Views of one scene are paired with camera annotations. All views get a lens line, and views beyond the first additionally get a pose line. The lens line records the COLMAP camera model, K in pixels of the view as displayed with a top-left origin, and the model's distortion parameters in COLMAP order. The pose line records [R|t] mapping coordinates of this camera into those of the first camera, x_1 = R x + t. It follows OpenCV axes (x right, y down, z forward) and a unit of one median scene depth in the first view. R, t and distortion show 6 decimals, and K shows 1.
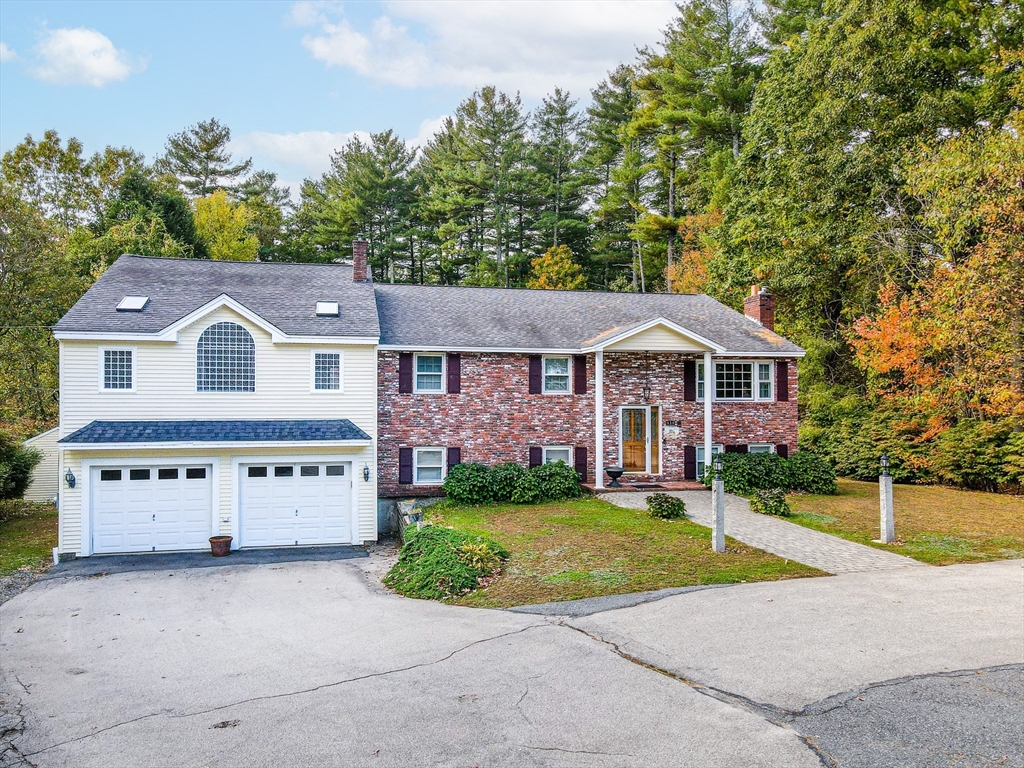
lens RADIAL K [[816.9, 0, 509.0], [0, 816.9, 389.6], [0, 0, 1]] dist [0.015920, 0.013359]
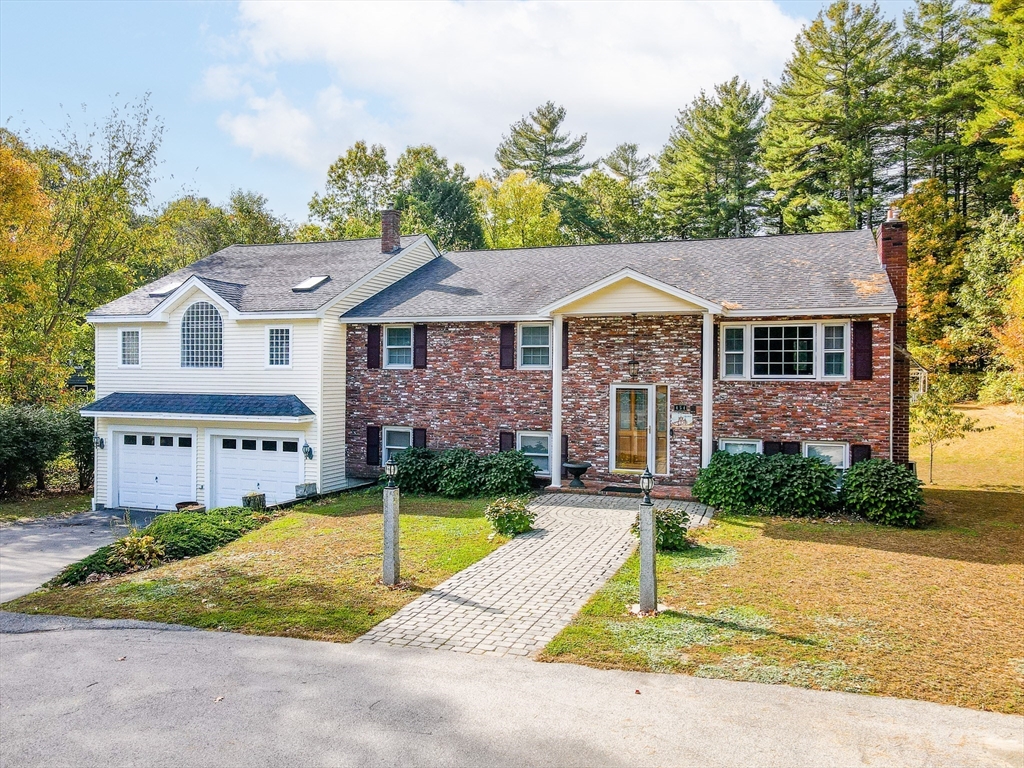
lens RADIAL K [[816.9, 0, 506.9], [0, 816.9, 374.7], [0, 0, 1]] dist [0.015920, 0.013359]
pose [[0.823597, 0.005626, -0.567147, 0.519680], [0.004266, 0.999861, 0.016113, -0.002839], [0.567159, -0.015690, 0.823459, 0.306106]]
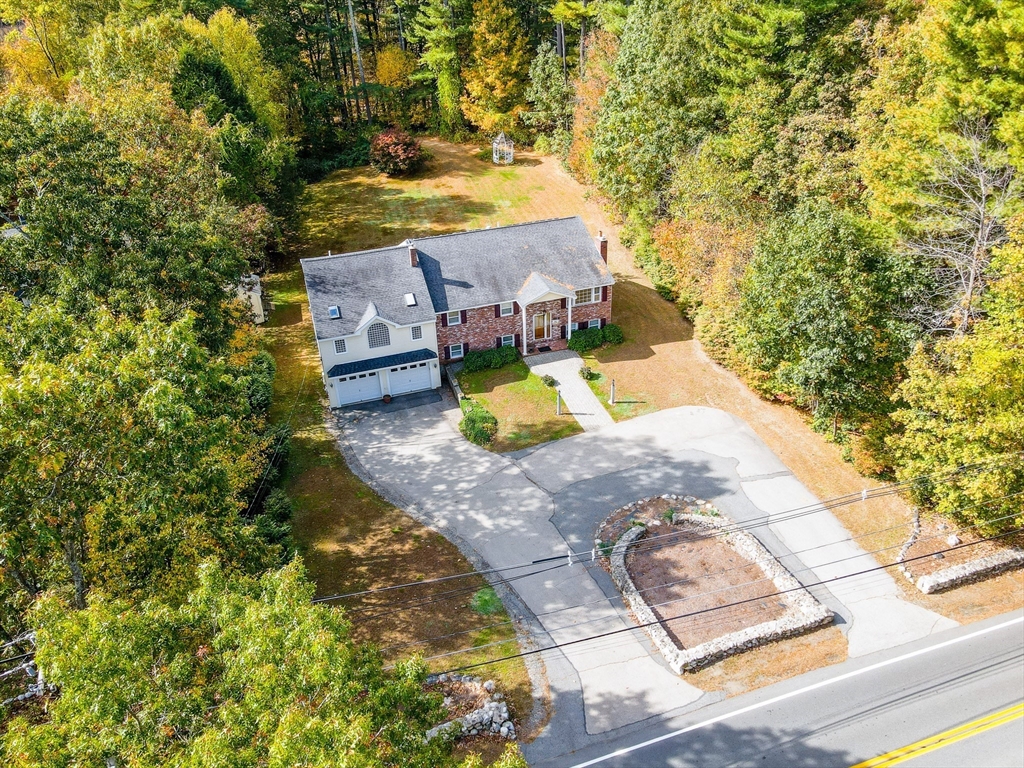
lens RADIAL K [[816.9, 0, 511.8], [0, 816.9, 385.1], [0, 0, 1]] dist [0.015920, 0.013359]
pose [[0.995858, -0.070995, 0.056804, -0.077247], [0.029239, 0.841618, 0.539282, -1.126407], [-0.086094, -0.535387, 0.840207, -1.120734]]
